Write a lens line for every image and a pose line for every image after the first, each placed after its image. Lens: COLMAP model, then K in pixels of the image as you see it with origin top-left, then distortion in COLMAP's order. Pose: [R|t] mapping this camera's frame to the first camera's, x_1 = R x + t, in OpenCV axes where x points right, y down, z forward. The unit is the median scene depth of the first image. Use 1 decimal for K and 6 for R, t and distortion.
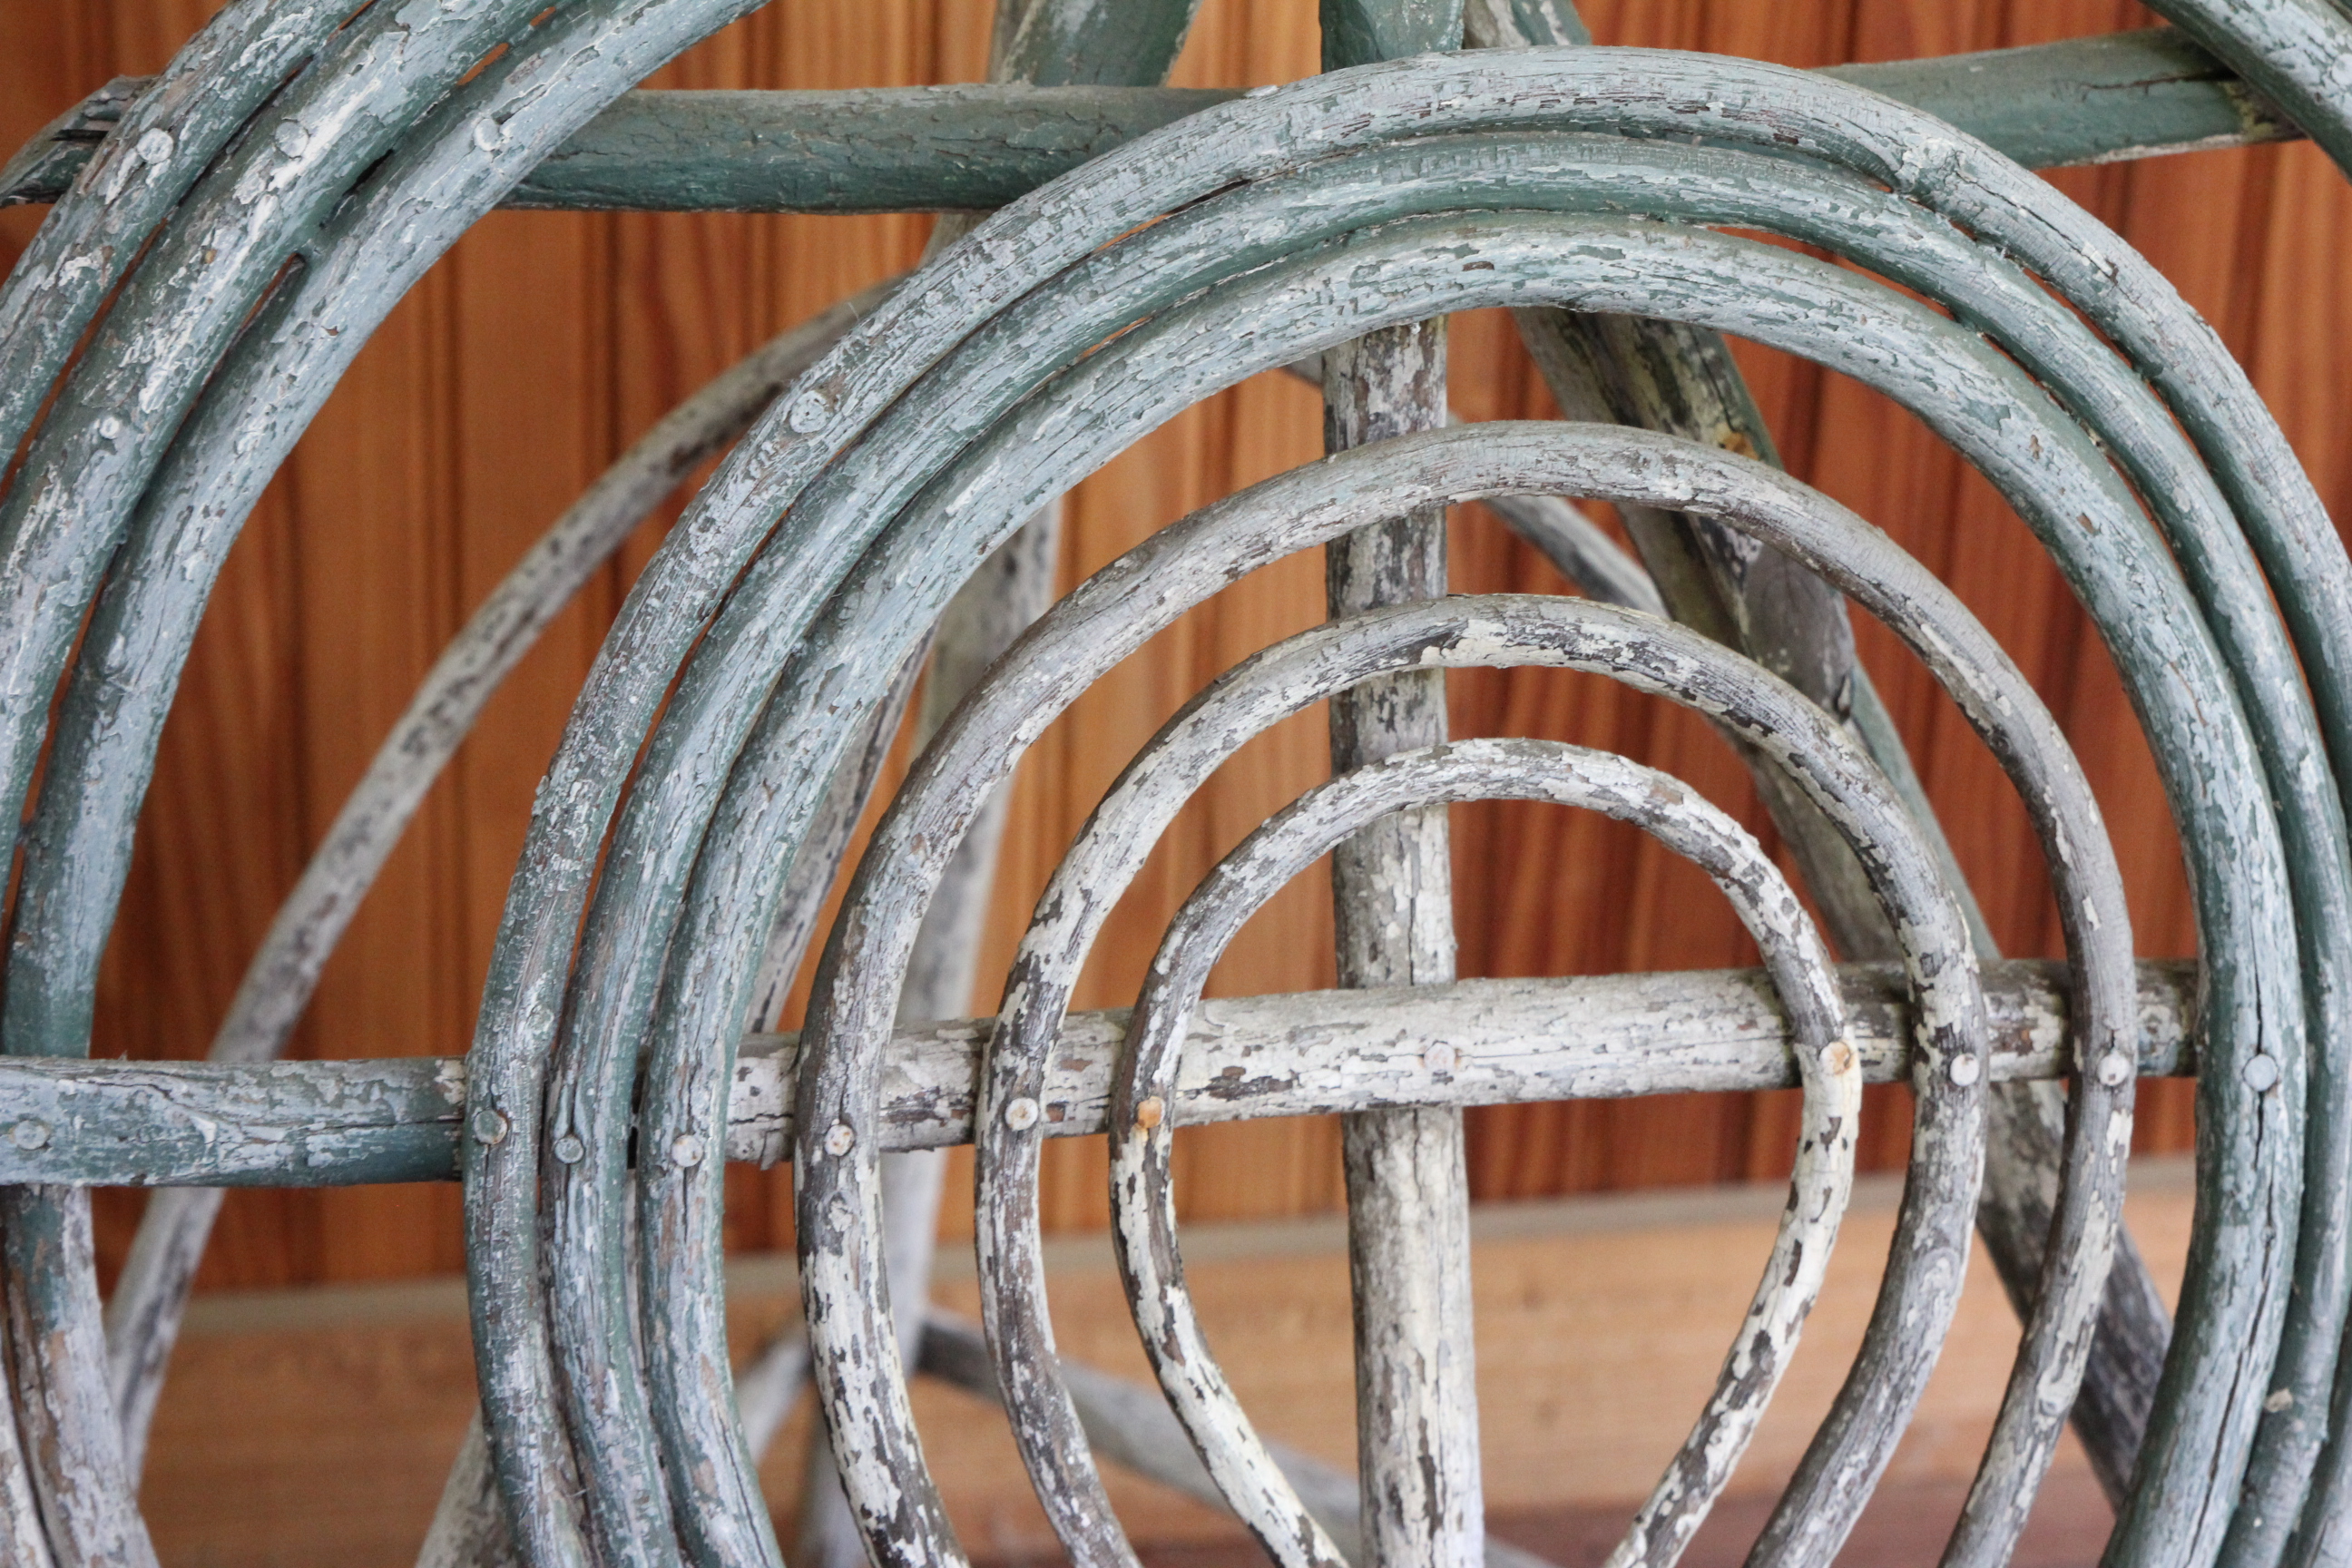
lens RADIAL K [[5133.5, 0, 1176.0], [0, 5133.5, 784.0], [0, 0, 1]] dist [0.042629, 0.077948]
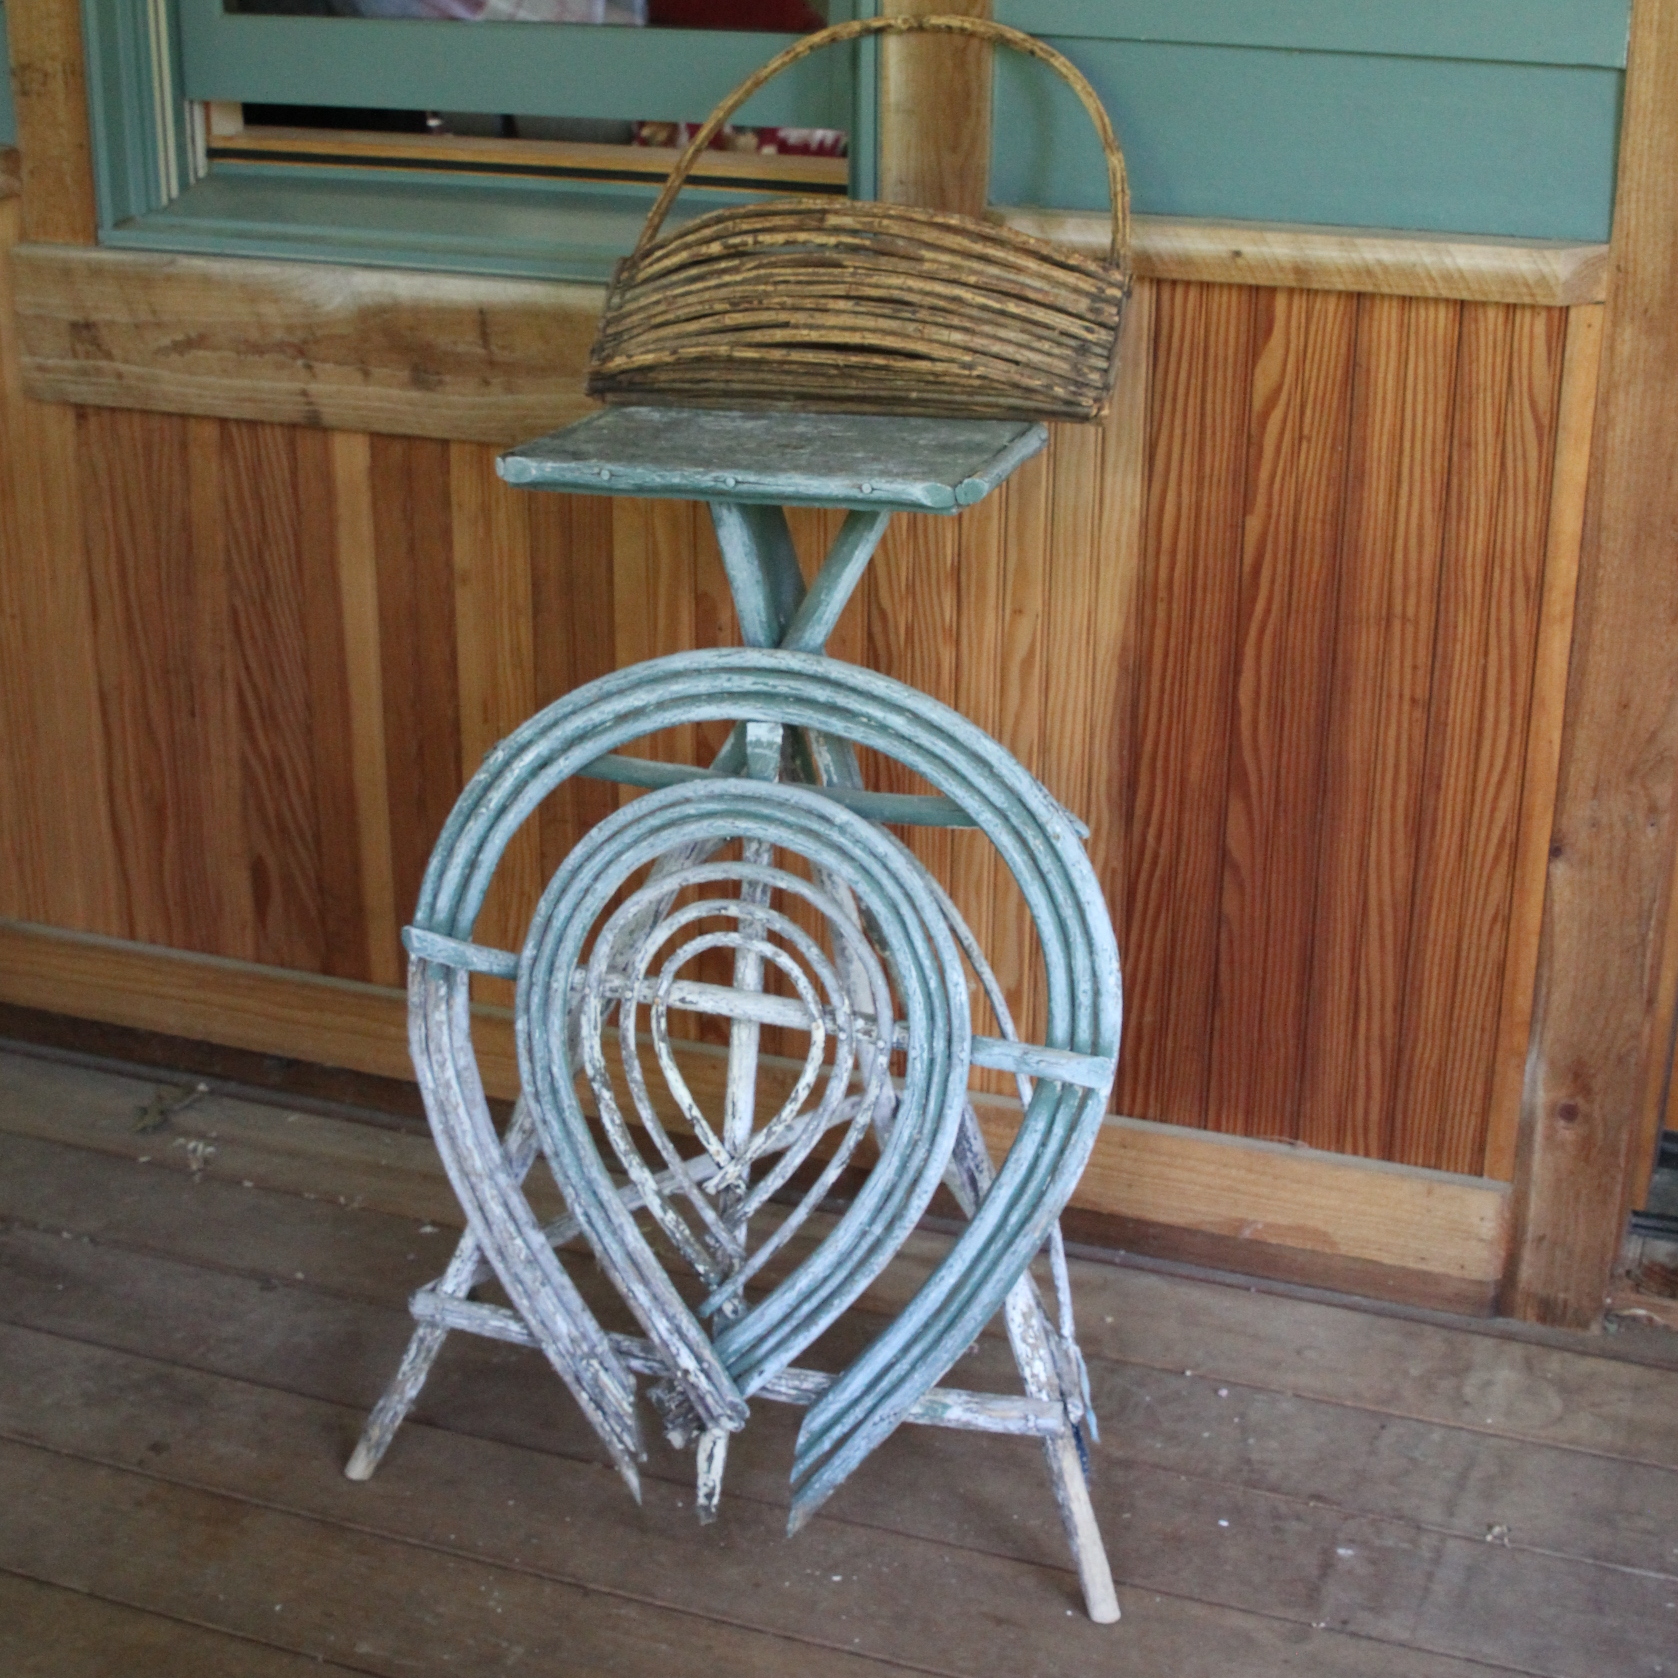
lens RADIAL K [[2827.2, 0, 839.0], [0, 2827.2, 839.0], [0, 0, 1]] dist [-0.028540, -0.151023]
pose [[0.839065, 0.176659, -0.514550, 1.369209], [-0.191287, 0.981217, 0.024952, -0.165688], [0.509293, 0.077490, 0.857097, -1.031423]]
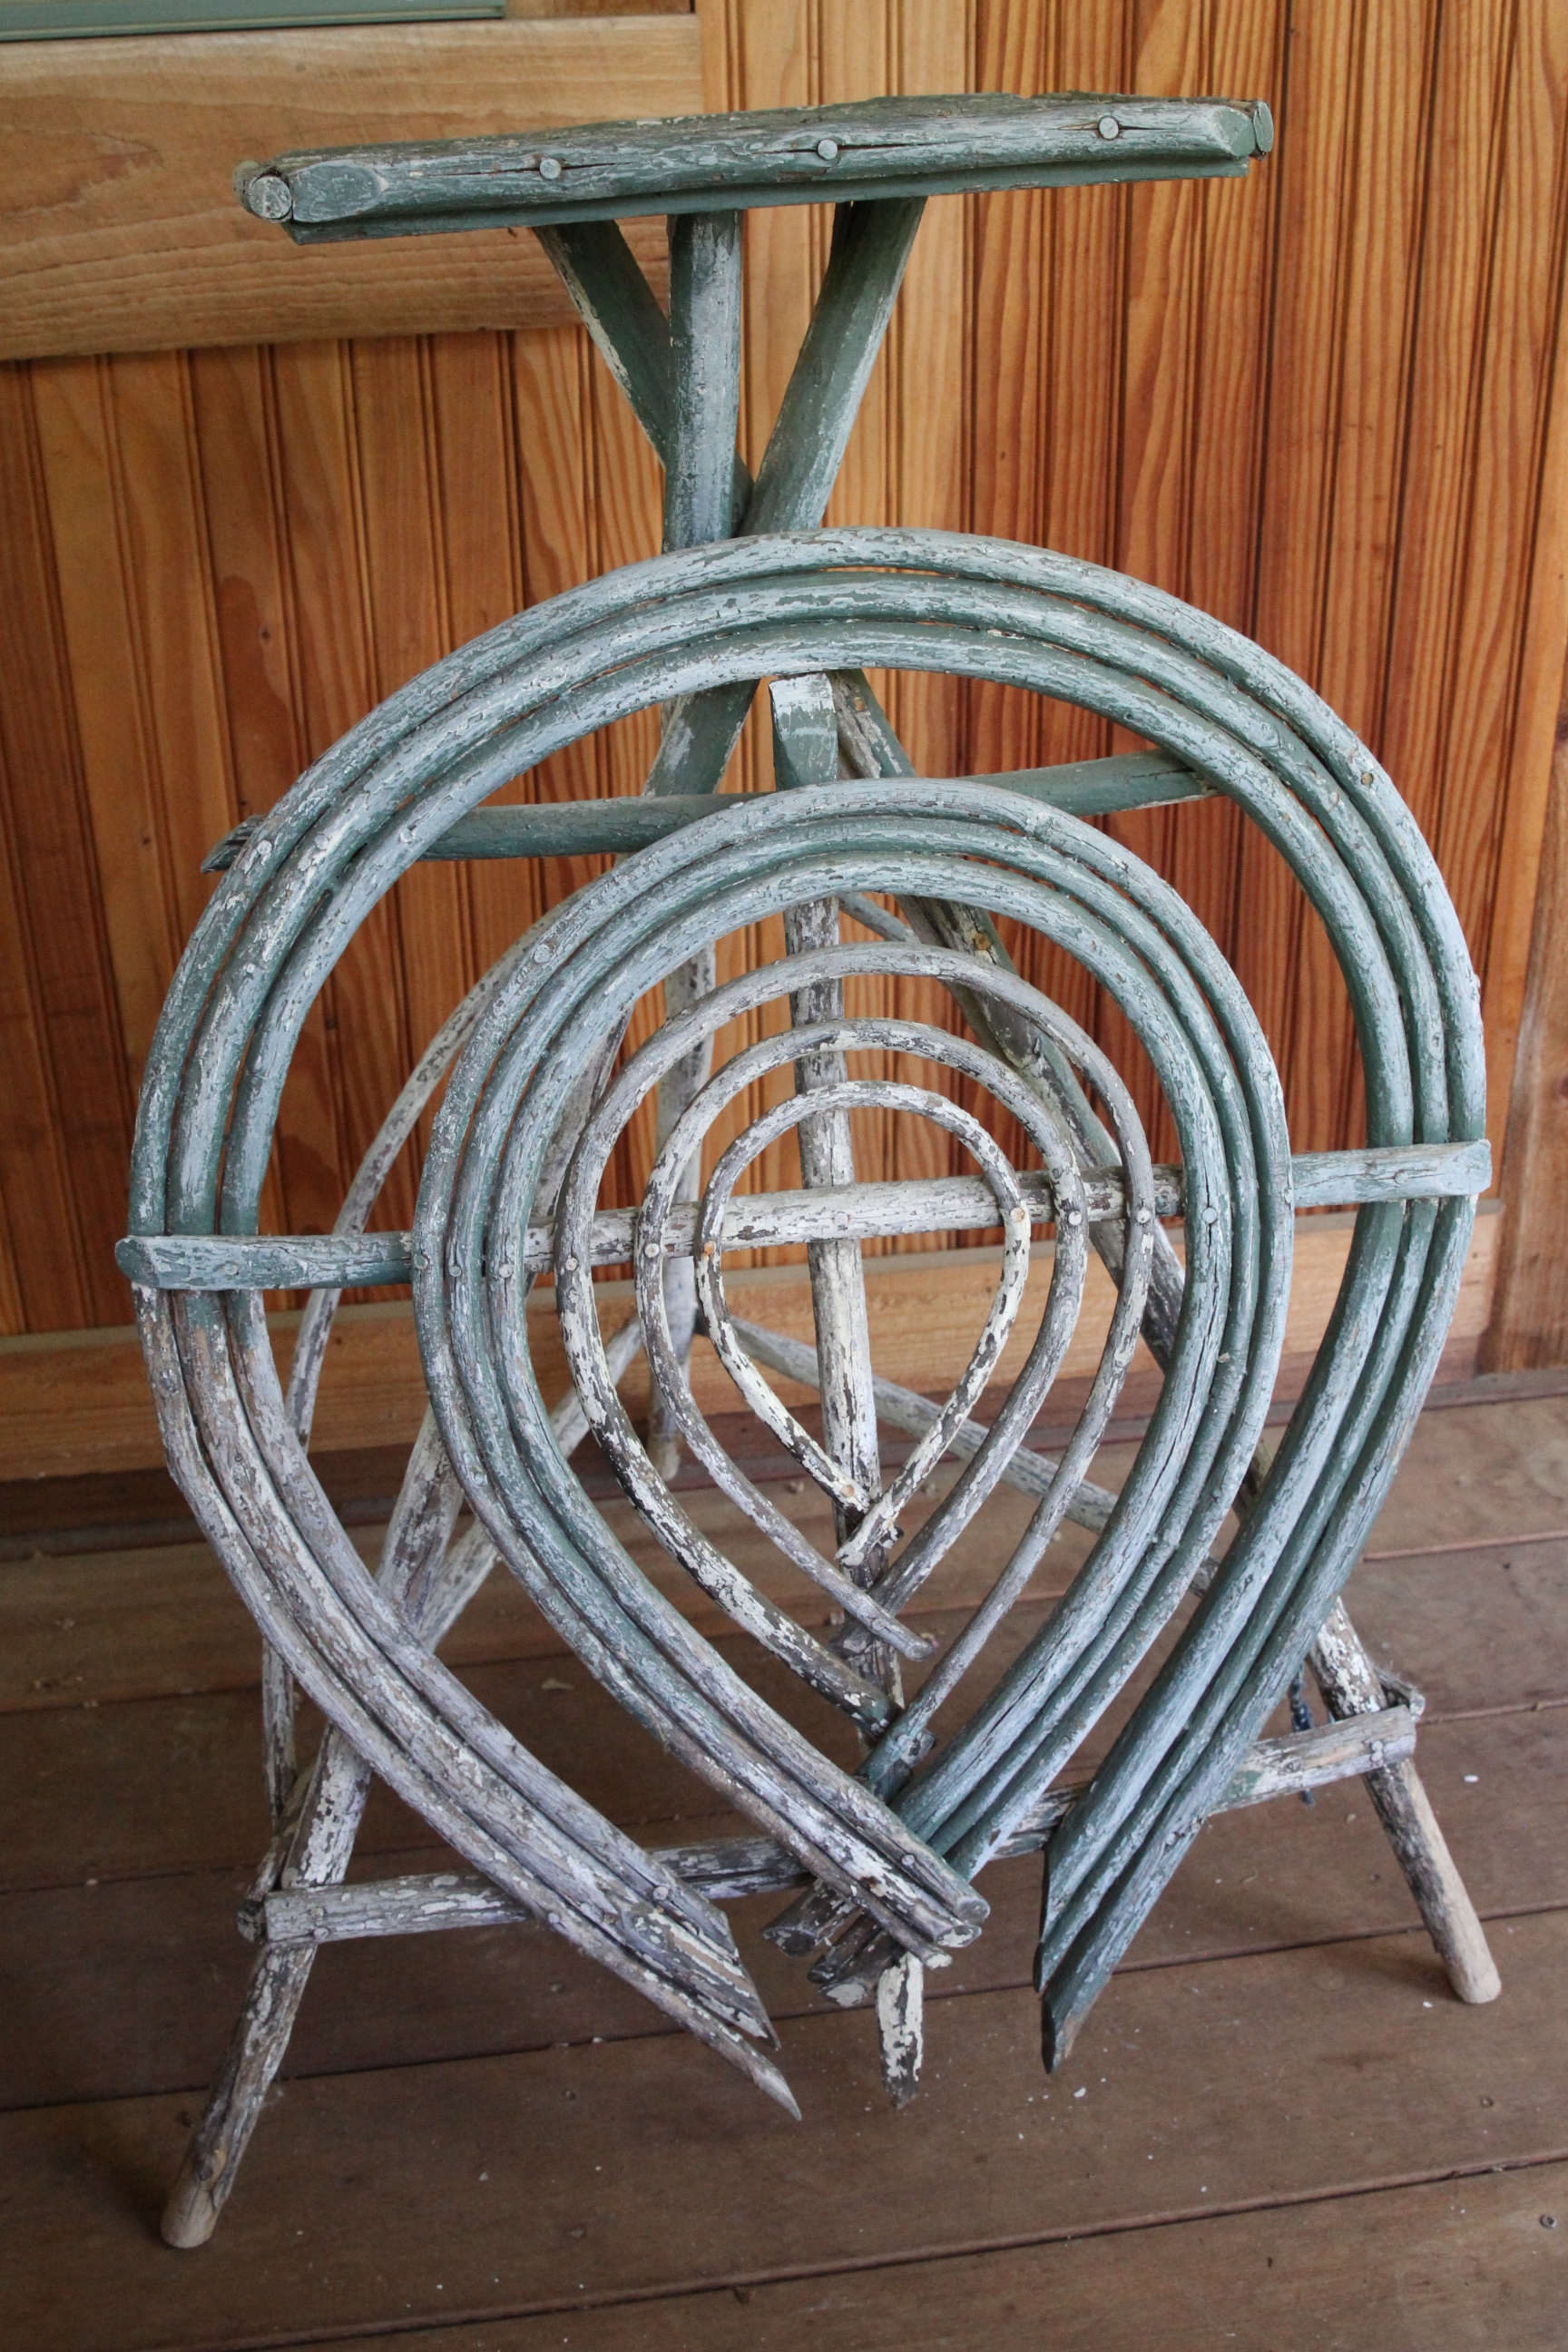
lens RADIAL K [[2554.9, 0, 784.0], [0, 2554.9, 1176.0], [0, 0, 1]] dist [-0.106109, 0.037572]
pose [[0.996759, -0.021835, -0.077429, 0.118553], [0.027478, 0.996984, 0.072583, -0.050713], [0.075610, -0.074475, 0.994352, -0.134724]]
